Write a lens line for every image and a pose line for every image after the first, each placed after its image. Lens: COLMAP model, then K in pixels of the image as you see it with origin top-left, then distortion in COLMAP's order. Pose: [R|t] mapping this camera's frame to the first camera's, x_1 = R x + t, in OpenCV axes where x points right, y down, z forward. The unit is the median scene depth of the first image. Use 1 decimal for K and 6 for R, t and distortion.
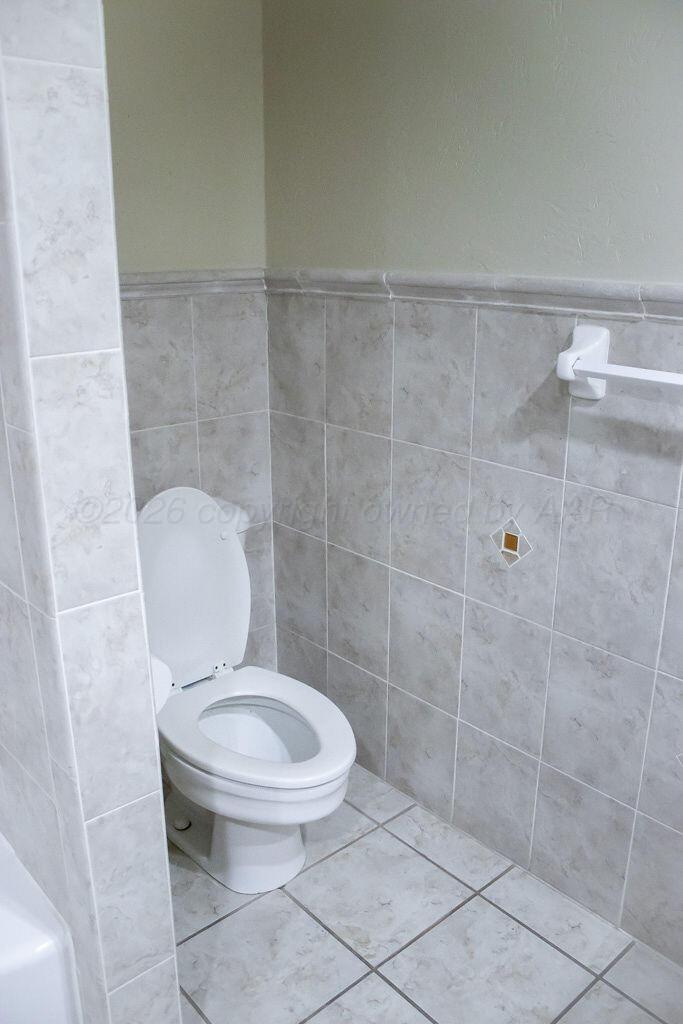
lens RADIAL K [[860.4, 0, 342.1], [0, 860.4, 510.8], [0, 0, 1]] dist [-0.098642, 0.042539]
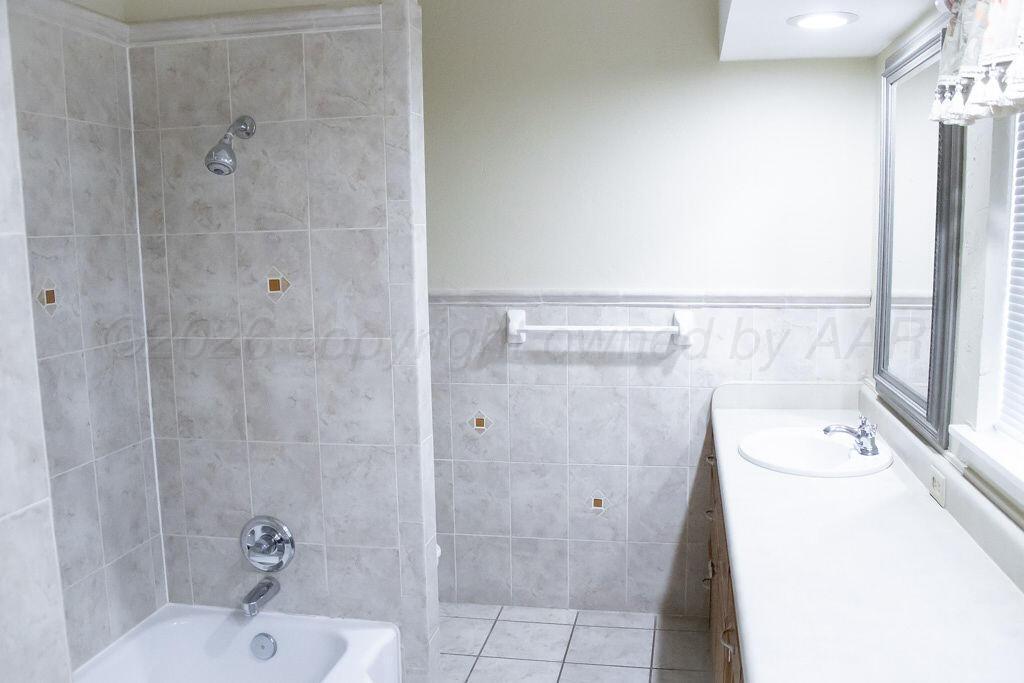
lens RADIAL K [[860.4, 0, 512.7], [0, 860.4, 343.0], [0, 0, 1]] dist [-0.098642, 0.042539]
pose [[0.801829, -0.086490, 0.591261, -0.936891], [0.197844, 0.972088, -0.126105, 0.129857], [-0.563851, 0.218092, 0.796560, -0.670604]]
